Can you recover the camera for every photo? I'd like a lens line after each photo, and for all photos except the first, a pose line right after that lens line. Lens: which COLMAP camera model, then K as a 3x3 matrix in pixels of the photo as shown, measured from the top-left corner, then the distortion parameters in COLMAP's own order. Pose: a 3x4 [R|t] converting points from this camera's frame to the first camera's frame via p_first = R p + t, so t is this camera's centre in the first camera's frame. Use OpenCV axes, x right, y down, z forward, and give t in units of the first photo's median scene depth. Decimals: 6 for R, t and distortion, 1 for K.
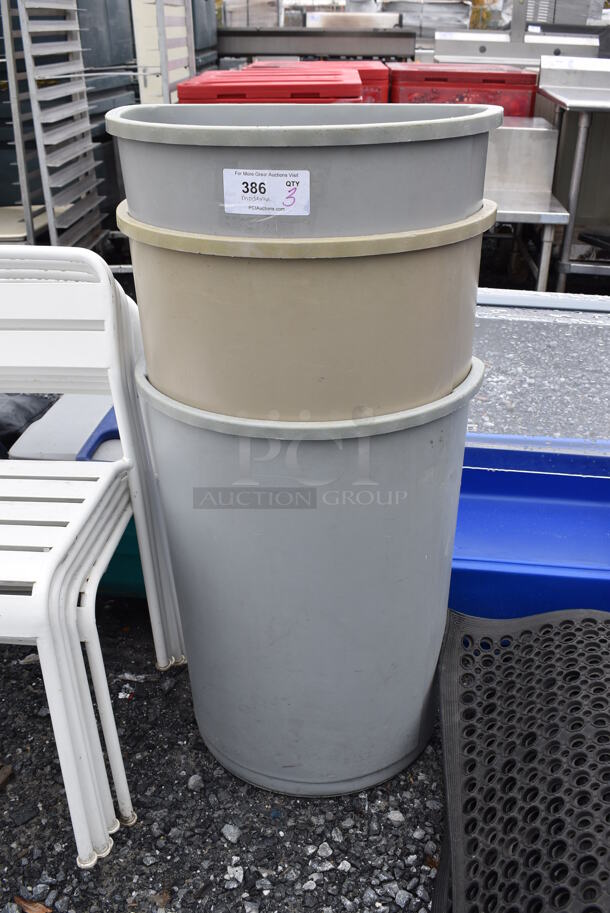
lens RADIAL K [[869.7, 0, 301.5], [0, 869.7, 455.6], [0, 0, 1]] dist [-0.069191, 0.000000]
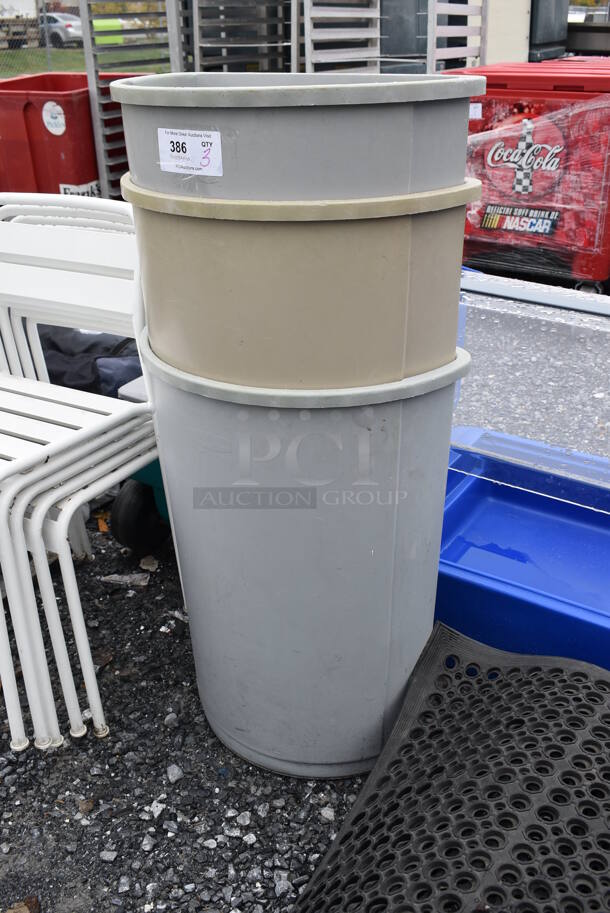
lens RADIAL K [[869.7, 0, 301.1], [0, 869.7, 454.4], [0, 0, 1]] dist [-0.069191, 0.000000]
pose [[0.903740, 0.185998, -0.385563, 0.403060], [-0.185760, 0.981851, 0.038237, -0.009770], [0.385678, 0.037066, 0.921889, 0.083776]]
